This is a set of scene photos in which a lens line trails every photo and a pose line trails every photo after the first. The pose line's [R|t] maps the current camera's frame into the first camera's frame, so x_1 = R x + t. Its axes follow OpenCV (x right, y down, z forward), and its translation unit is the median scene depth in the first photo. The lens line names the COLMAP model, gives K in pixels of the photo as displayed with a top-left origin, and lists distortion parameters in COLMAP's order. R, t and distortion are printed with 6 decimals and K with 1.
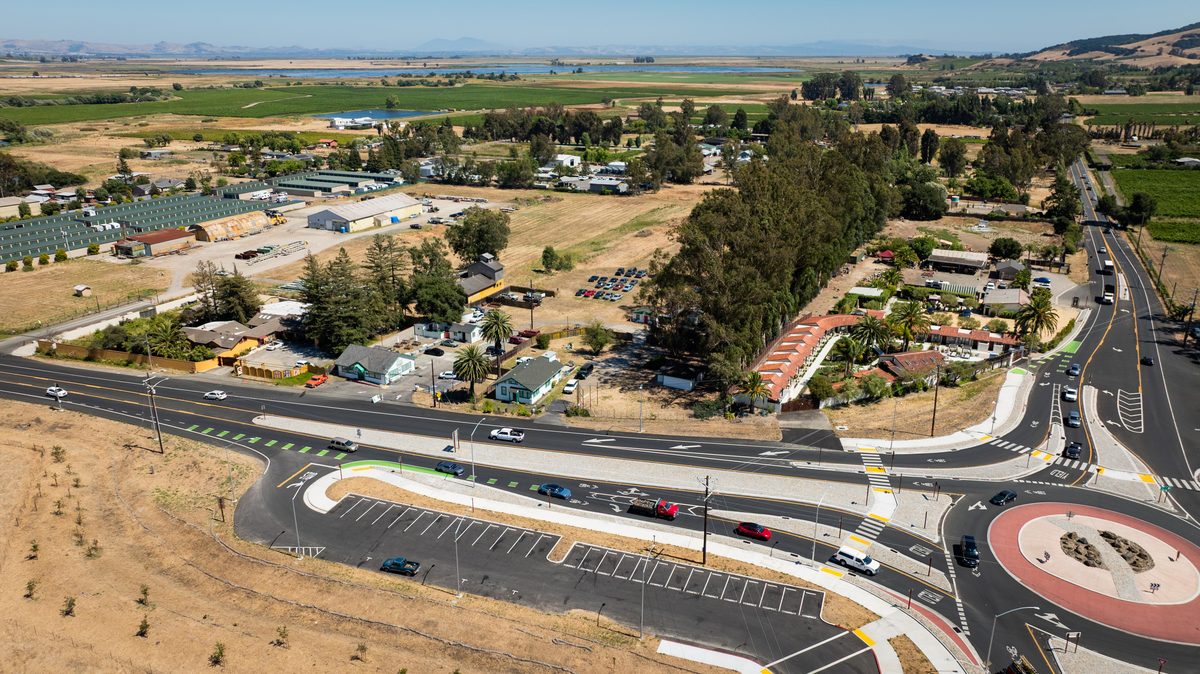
lens RADIAL K [[834.4, 0, 600.0], [0, 834.4, 337.0], [0, 0, 1]] dist [-0.001258, 0.003686]
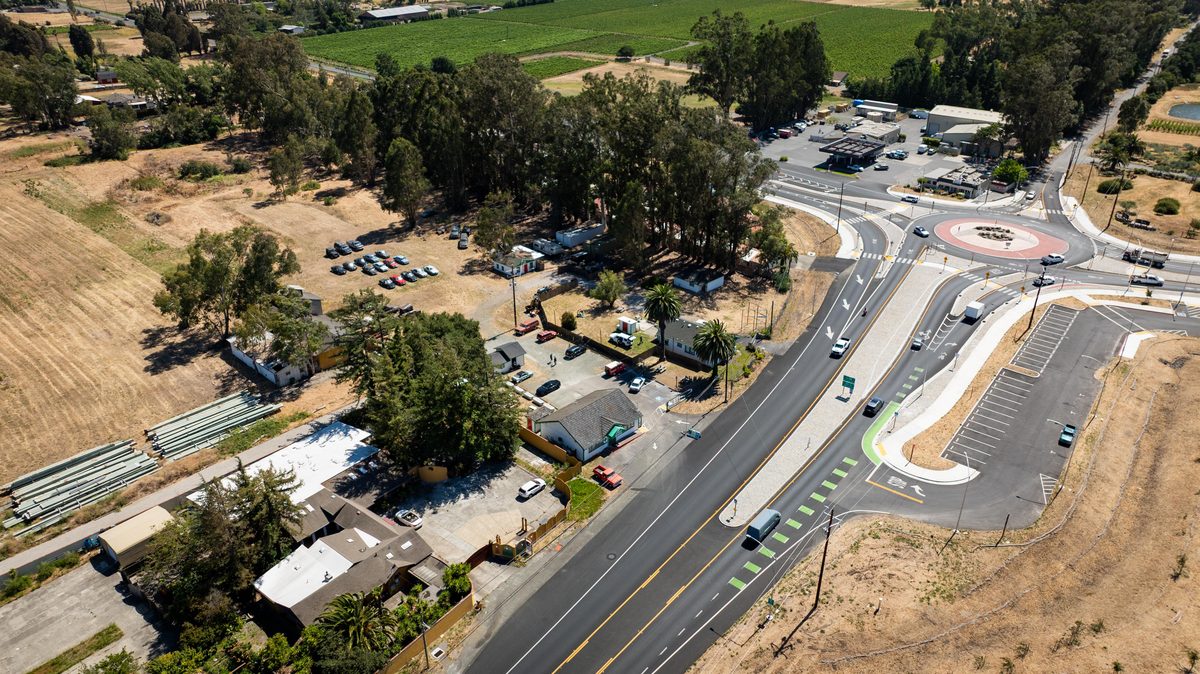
lens RADIAL K [[834.4, 0, 600.0], [0, 834.4, 337.0], [0, 0, 1]] dist [-0.001258, 0.003686]
pose [[0.313288, -0.434943, 0.844201, -0.938866], [0.310727, 0.886969, 0.341664, -0.313737], [-0.897385, 0.155277, 0.413025, 0.730081]]
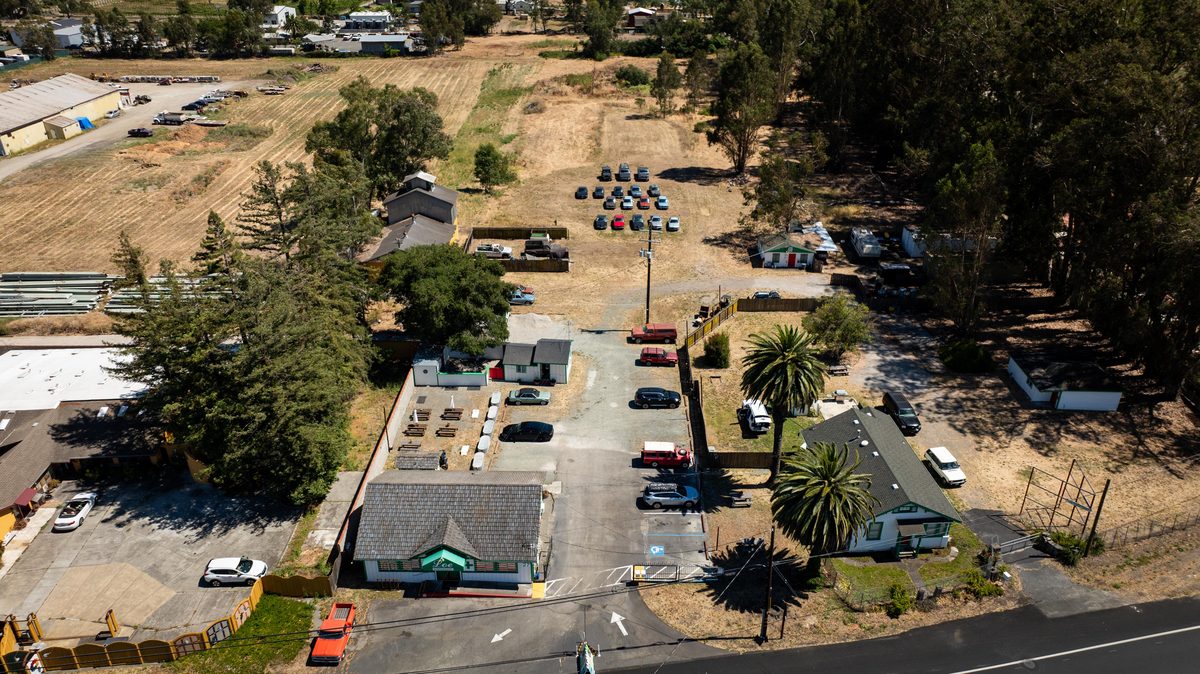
lens RADIAL K [[834.4, 0, 600.0], [0, 834.4, 337.0], [0, 0, 1]] dist [-0.001258, 0.003686]
pose [[0.903112, -0.196090, 0.382017, -0.365222], [0.135601, 0.974355, 0.179568, -0.114484], [-0.407431, -0.110368, 0.906542, 0.702244]]
